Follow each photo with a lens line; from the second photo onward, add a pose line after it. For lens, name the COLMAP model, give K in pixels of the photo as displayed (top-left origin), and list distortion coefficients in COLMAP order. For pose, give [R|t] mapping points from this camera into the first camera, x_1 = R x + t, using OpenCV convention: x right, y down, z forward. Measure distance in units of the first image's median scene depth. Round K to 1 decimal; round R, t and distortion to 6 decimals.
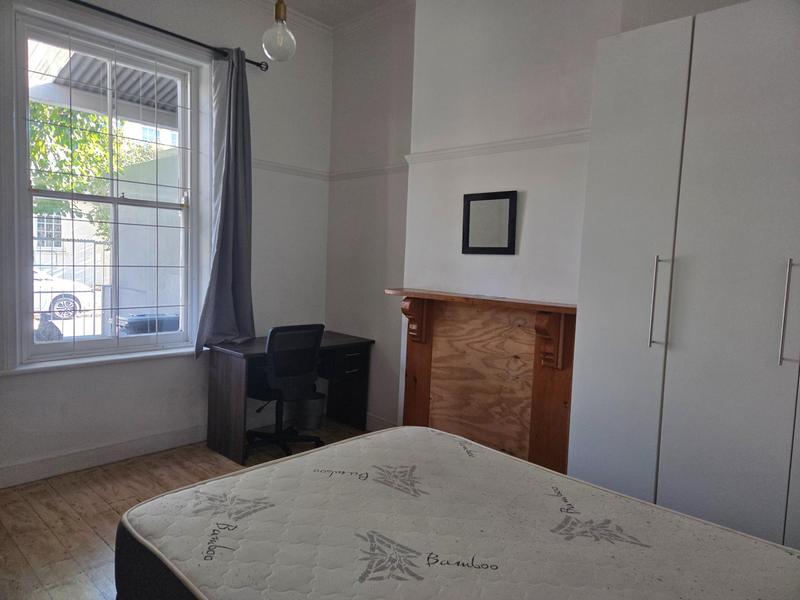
lens RADIAL K [[539.7, 0, 396.7], [0, 539.7, 295.4], [0, 0, 1]] dist [0.044848, -0.001441]
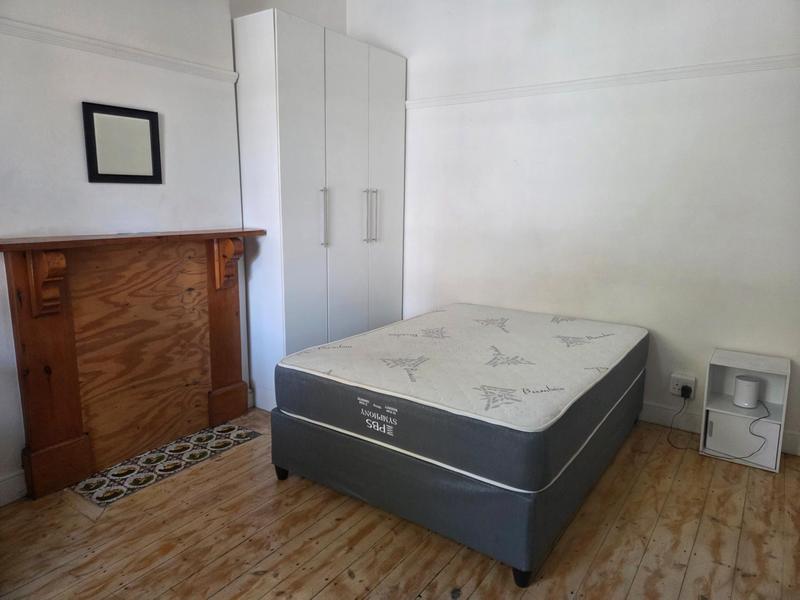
lens RADIAL K [[539.7, 0, 396.7], [0, 539.7, 295.4], [0, 0, 1]] dist [0.044848, -0.001441]
pose [[-0.157840, -0.224020, 0.961718, -0.776565], [0.048592, 0.970984, 0.234154, -0.088080], [-0.986268, 0.083691, -0.142374, 0.742724]]
